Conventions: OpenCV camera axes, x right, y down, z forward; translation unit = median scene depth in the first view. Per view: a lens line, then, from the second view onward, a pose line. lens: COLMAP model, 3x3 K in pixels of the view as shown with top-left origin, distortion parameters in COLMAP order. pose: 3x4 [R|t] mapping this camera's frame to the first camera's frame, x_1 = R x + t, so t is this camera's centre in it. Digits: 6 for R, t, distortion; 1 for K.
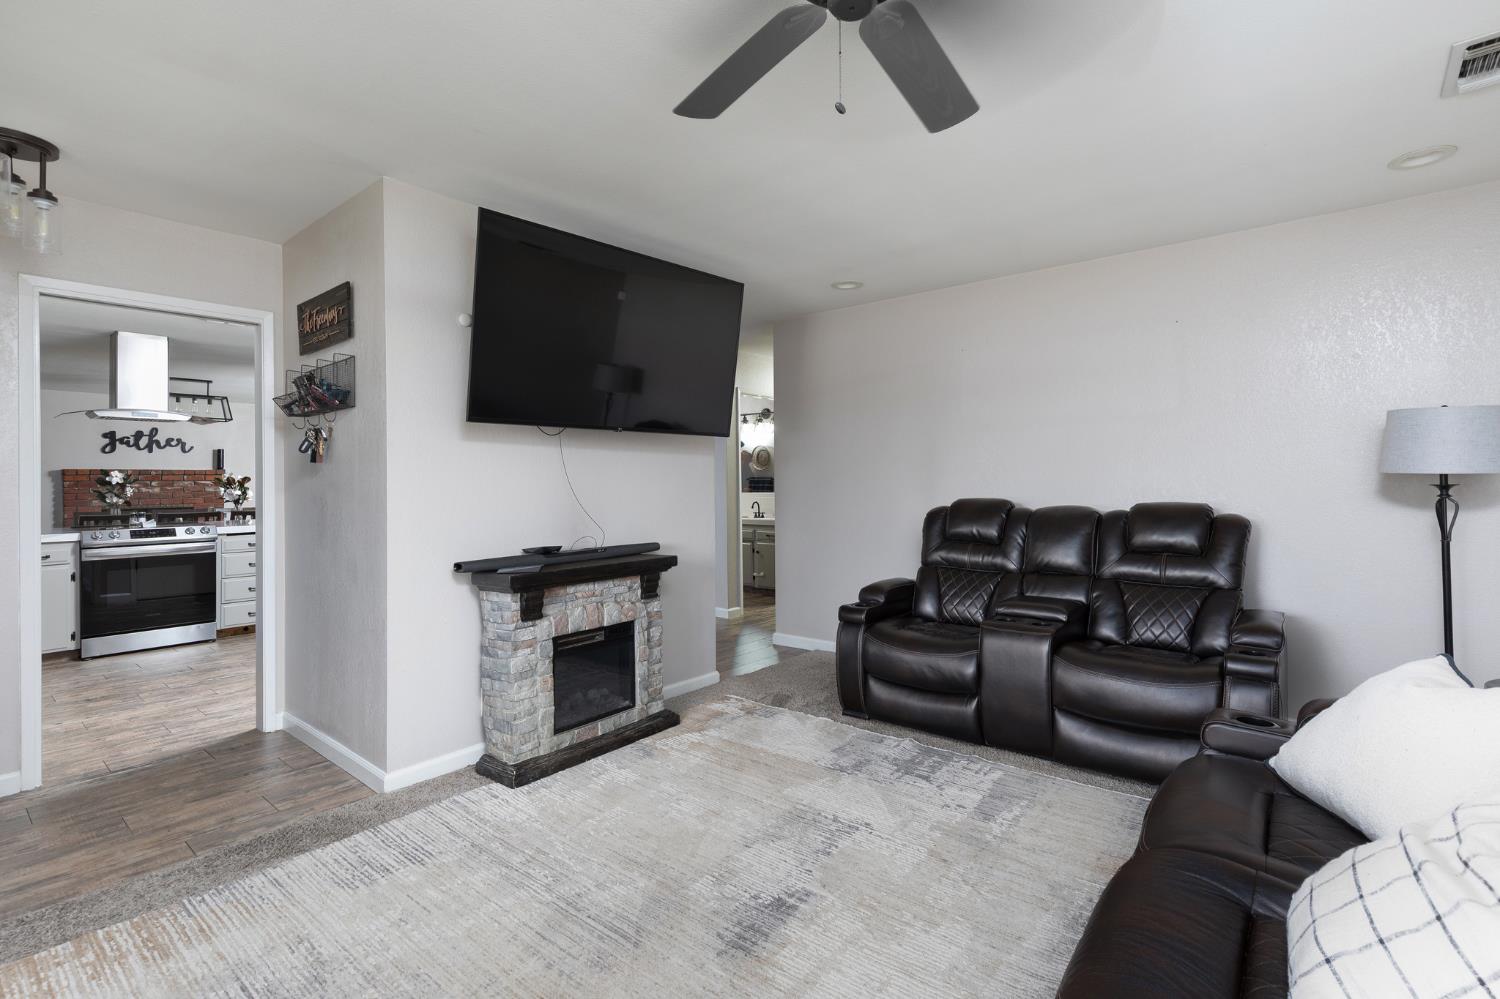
lens RADIAL K [[676.3, 0, 761.6], [0, 676.3, 489.8], [0, 0, 1]] dist [0.004921, -0.000401]
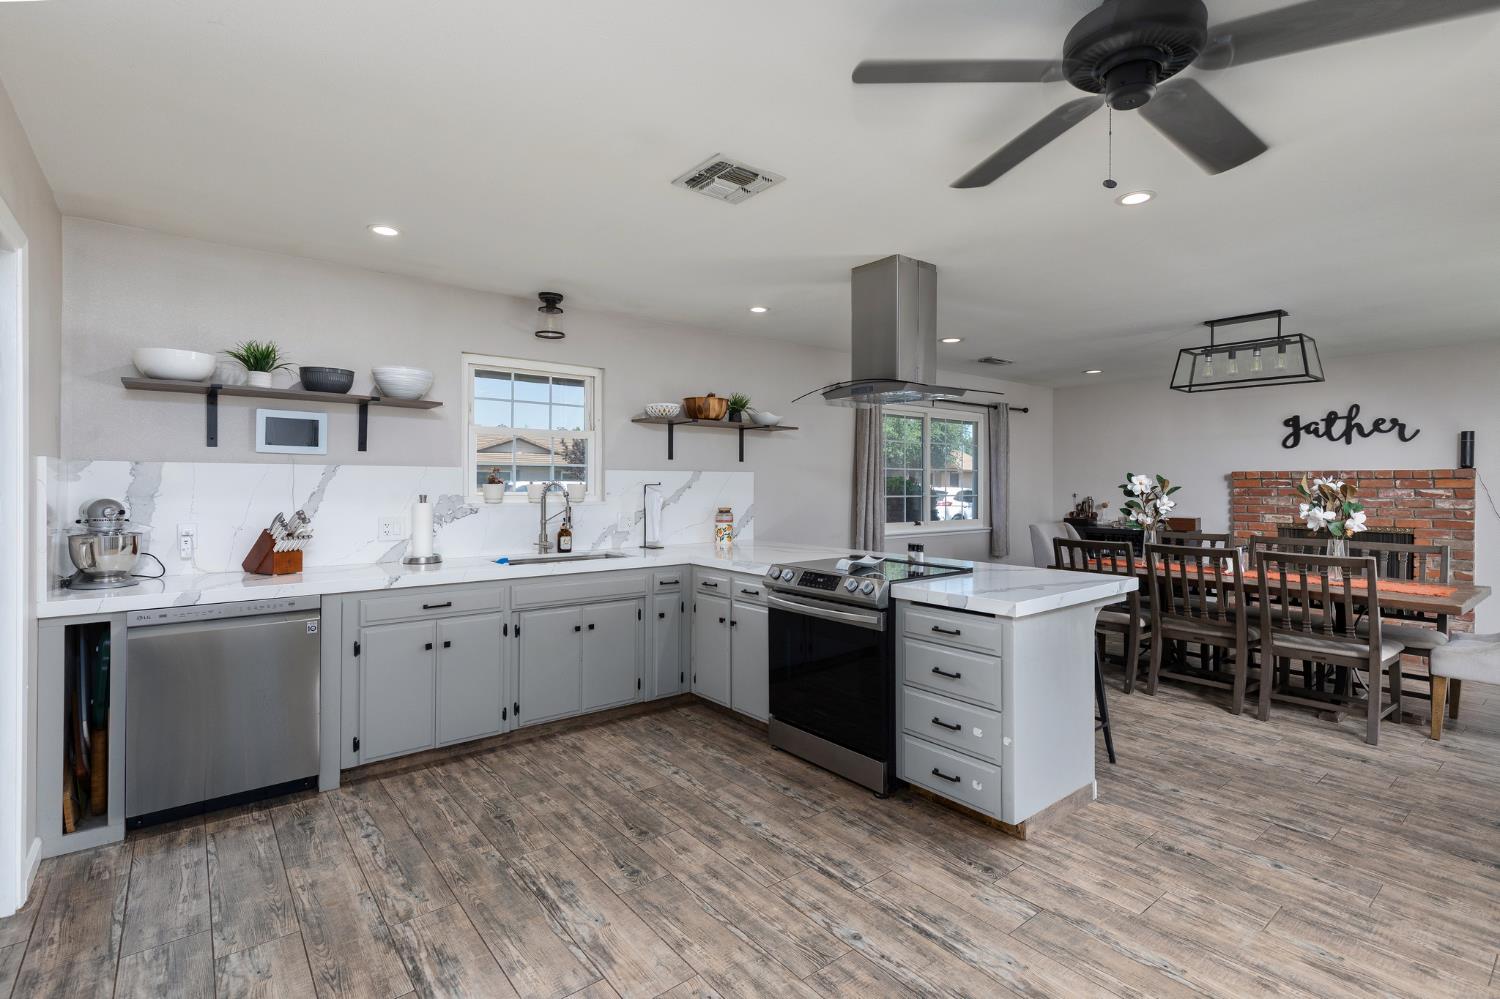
lens RADIAL K [[704.6, 0, 770.0], [0, 704.6, 482.4], [0, 0, 1]] dist [0.006624, -0.000480]
pose [[-0.193931, 0.007425, -0.980987, -0.142942], [-0.014067, 0.999847, 0.010349, -0.018069], [0.980914, 0.015807, -0.193797, 0.605717]]
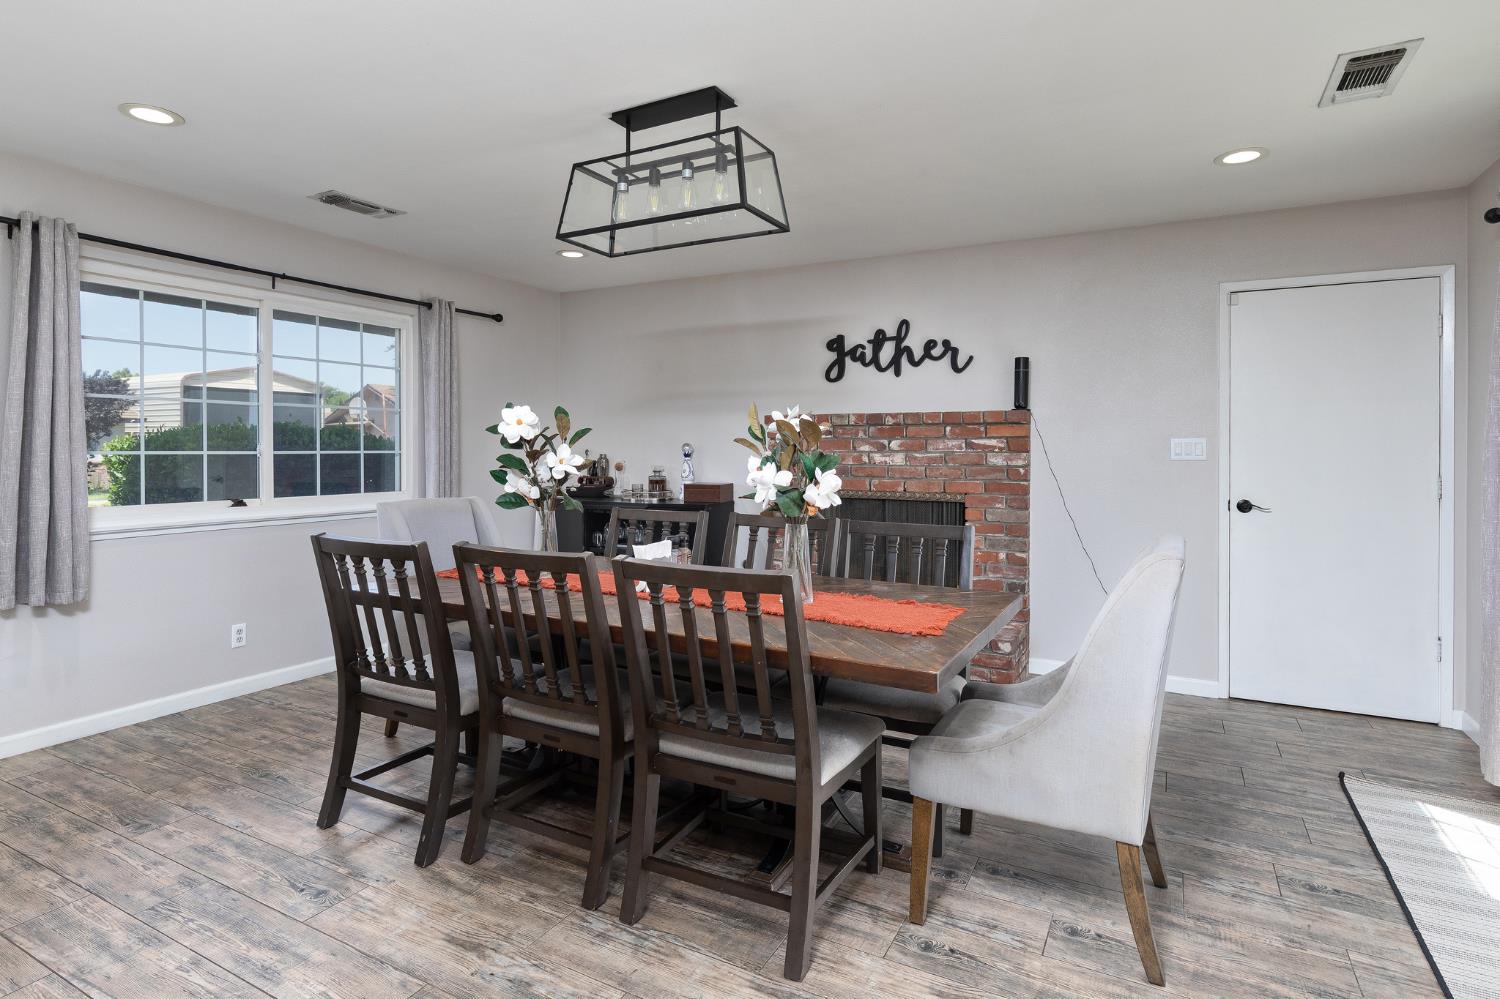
lens RADIAL K [[783.5, 0, 744.2], [0, 783.5, 462.1], [0, 0, 1]] dist [-0.001779, -0.000697]
pose [[0.189495, 0.027953, -0.981484, -0.412655], [-0.017458, 0.999533, 0.025097, -0.008846], [0.981726, 0.012379, 0.189894, 0.815432]]
